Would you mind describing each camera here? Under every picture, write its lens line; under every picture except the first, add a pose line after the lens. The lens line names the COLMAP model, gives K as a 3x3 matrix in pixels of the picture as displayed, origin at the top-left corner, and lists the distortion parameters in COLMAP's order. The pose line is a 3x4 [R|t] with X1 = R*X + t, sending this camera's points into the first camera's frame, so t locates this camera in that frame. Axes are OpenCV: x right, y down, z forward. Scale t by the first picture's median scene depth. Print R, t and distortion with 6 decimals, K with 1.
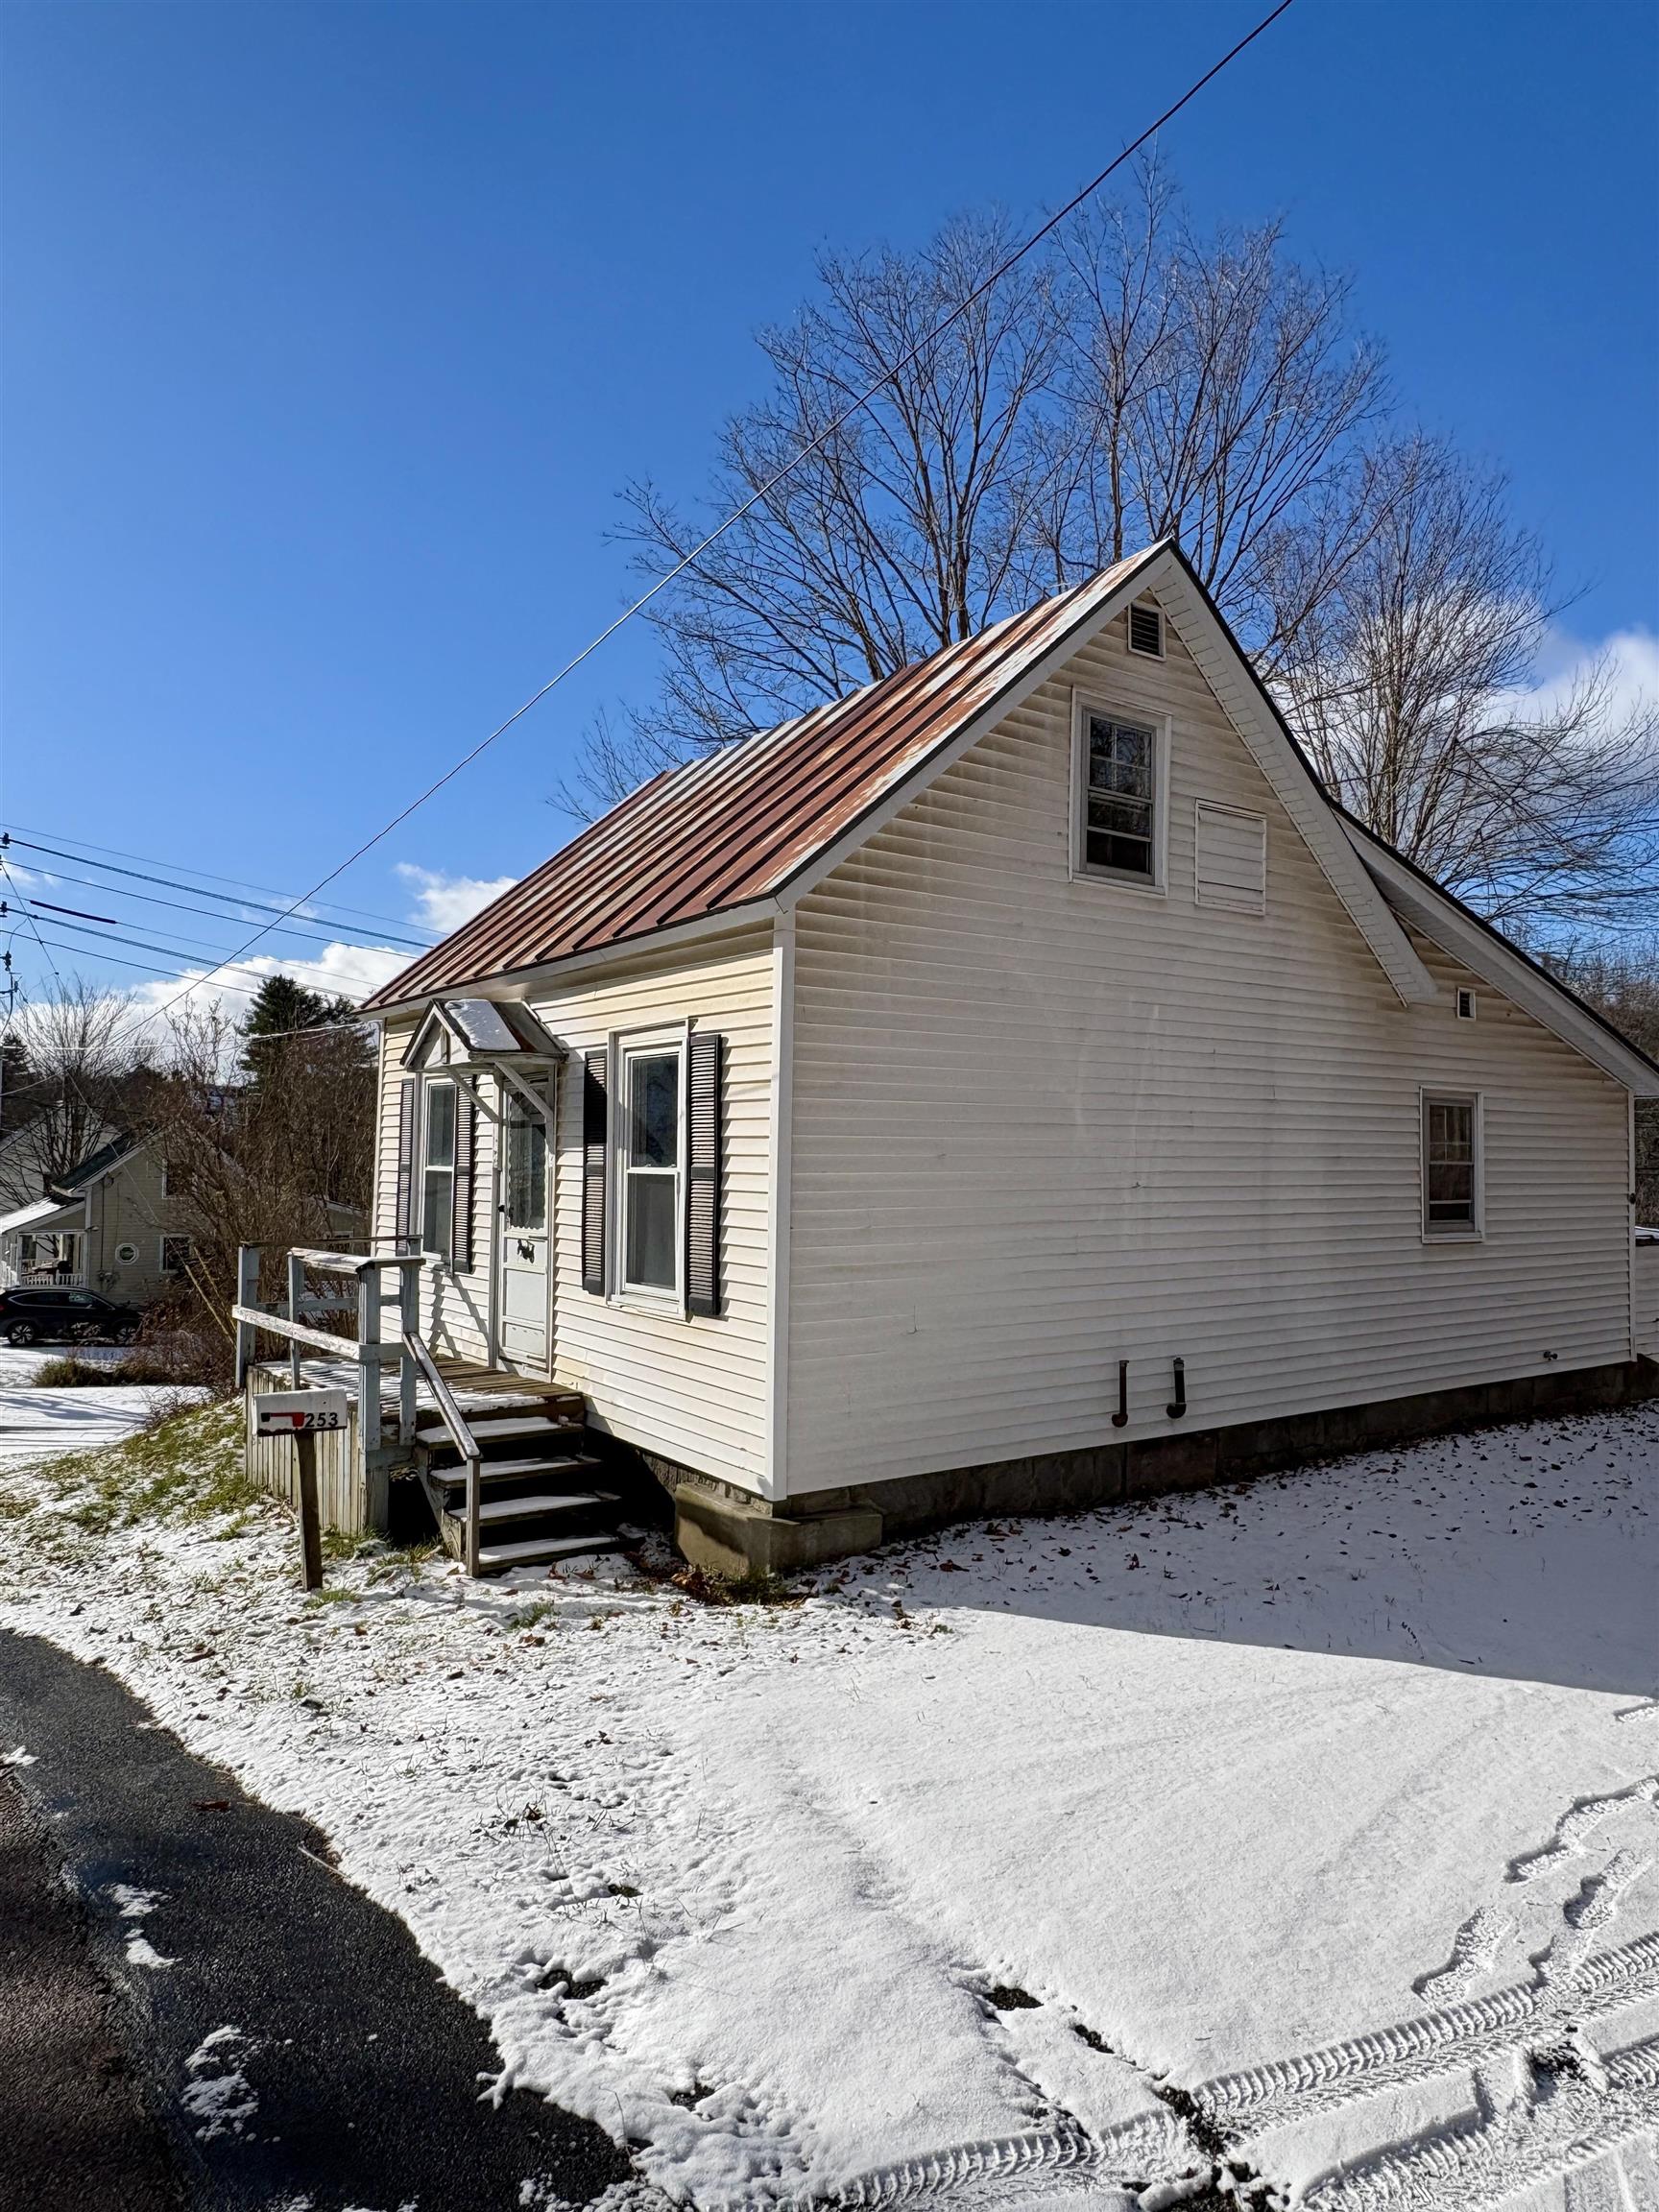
lens RADIAL K [[1410.7, 0, 829.5], [0, 1410.7, 1106.0], [0, 0, 1]] dist [-0.004022, 0.000102]
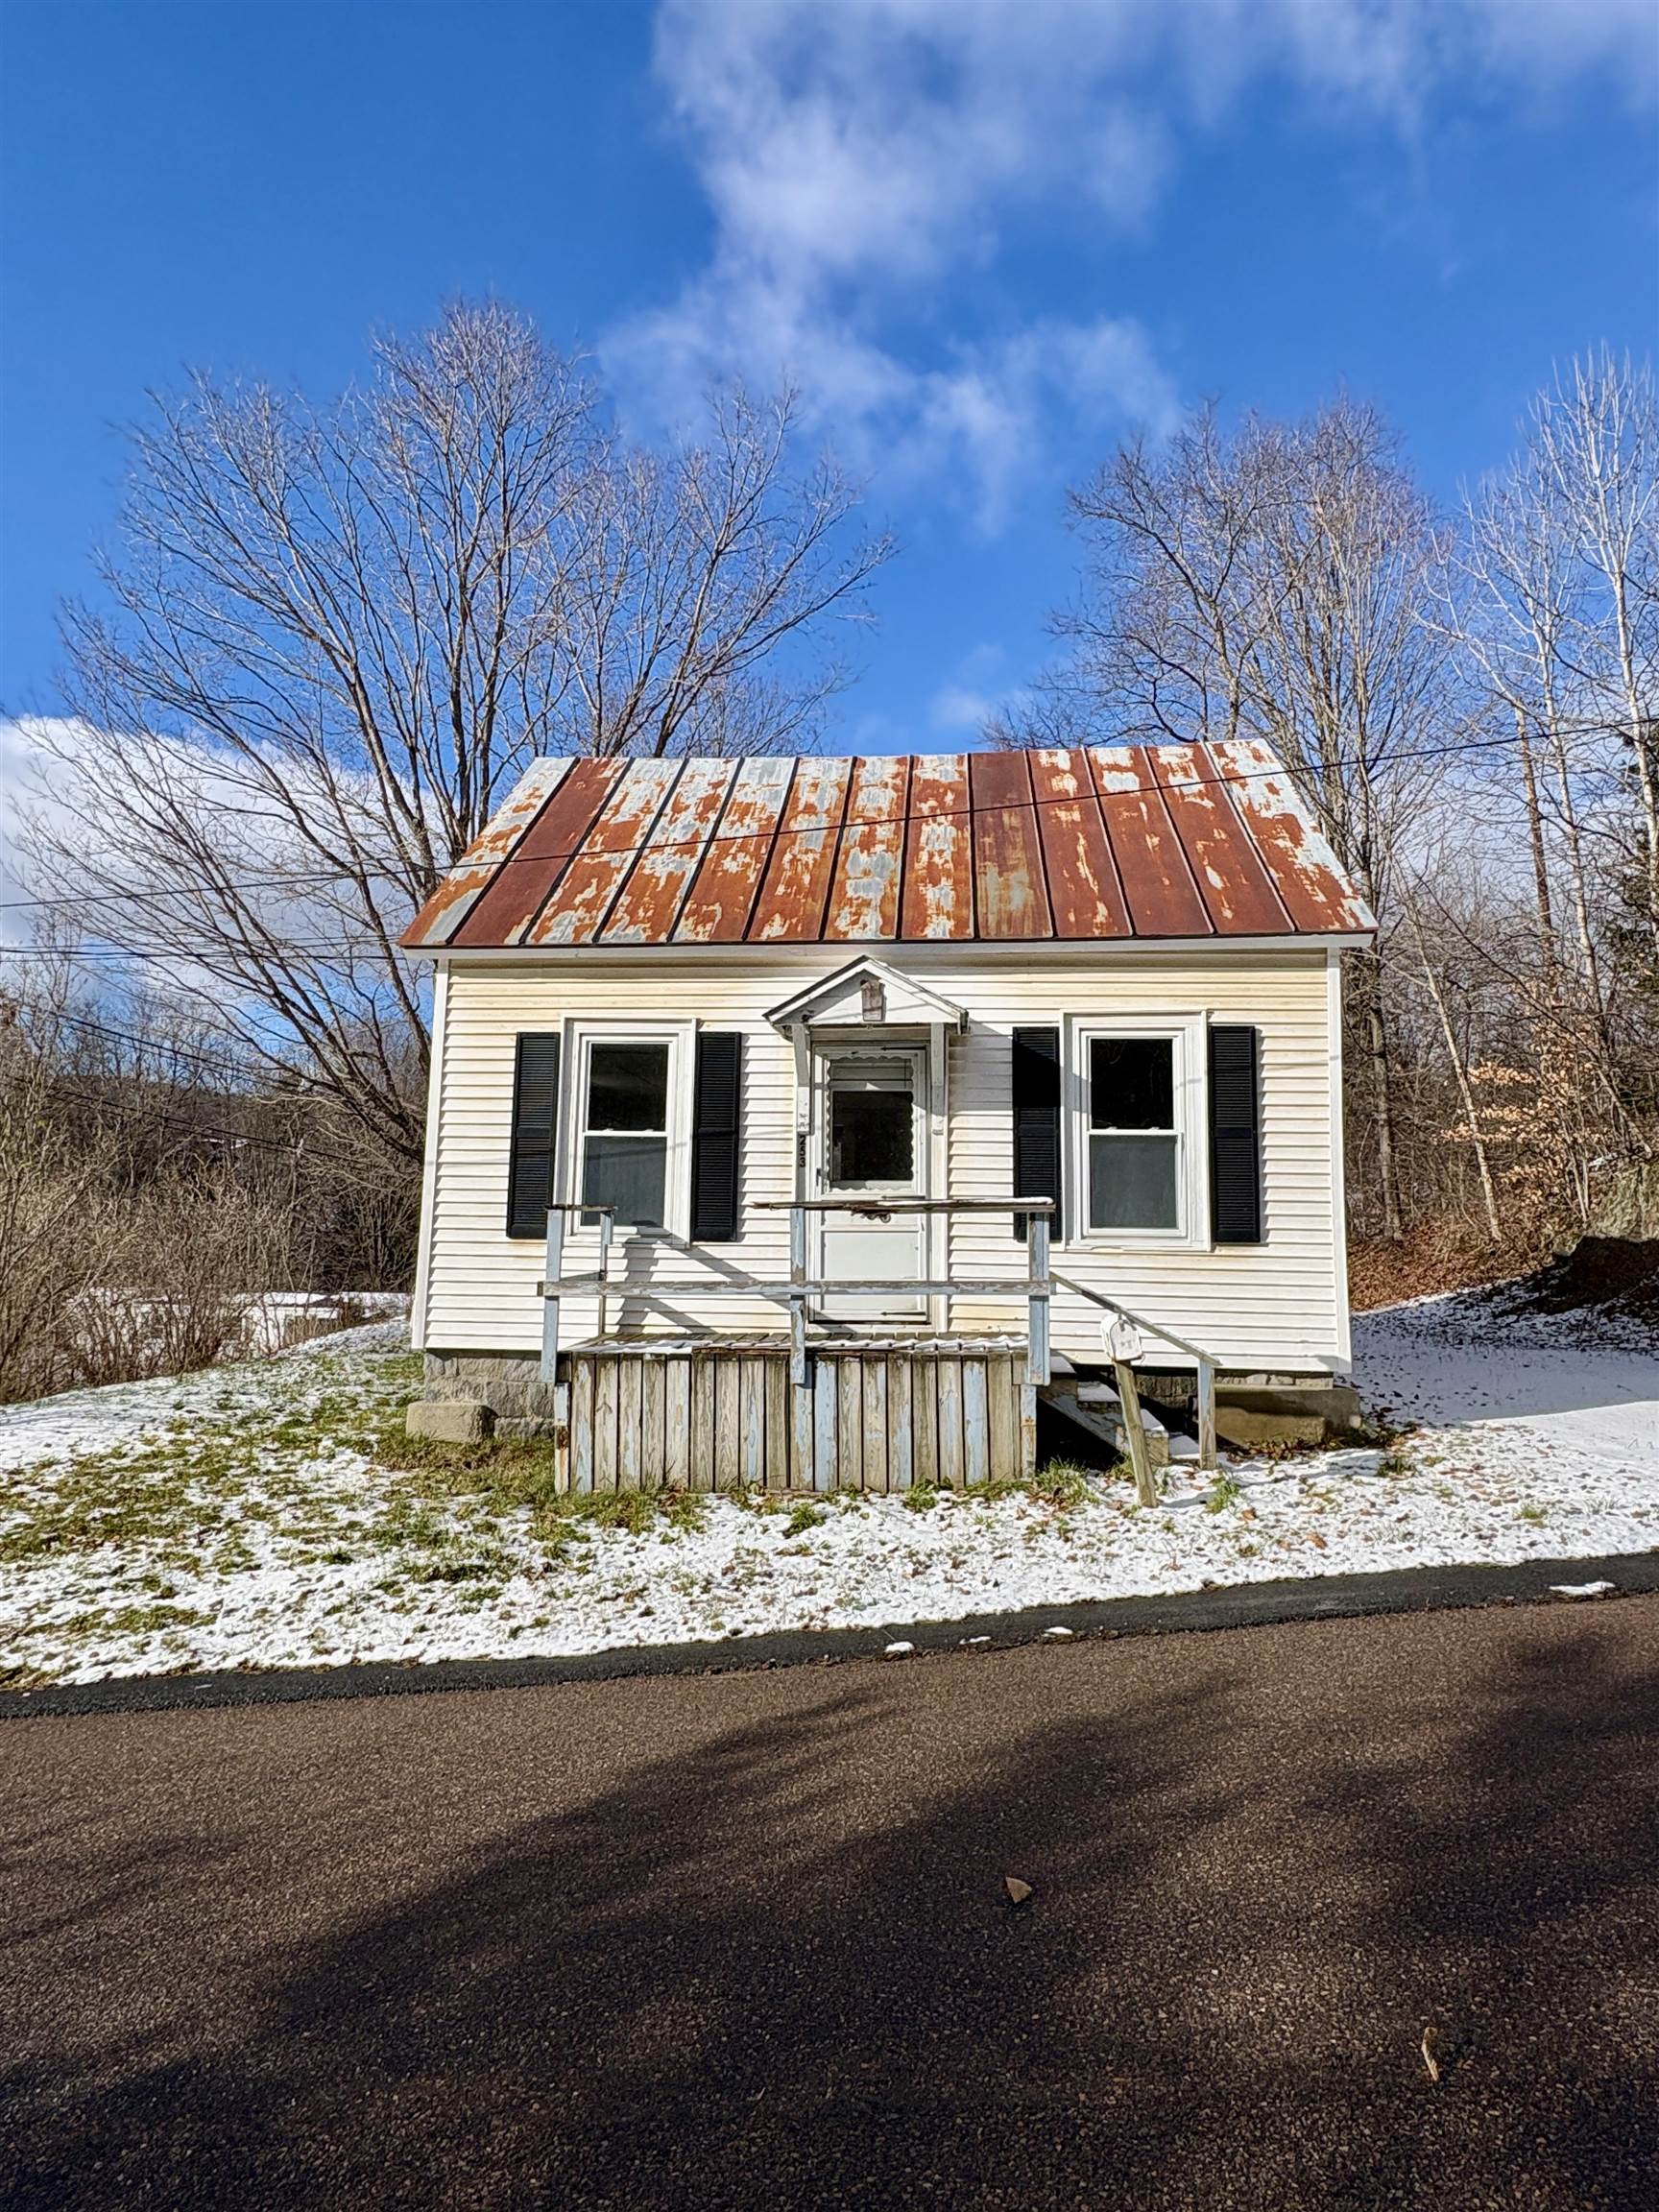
lens RADIAL K [[1258.2, 0, 832.0], [0, 1258.2, 1097.1], [0, 0, 1]] dist [0.000859, -0.001088]
pose [[0.648096, 0.082489, 0.757078, -1.130132], [-0.034834, 0.996287, -0.078733, 0.112035], [-0.760762, 0.024654, 0.648563, 0.513987]]
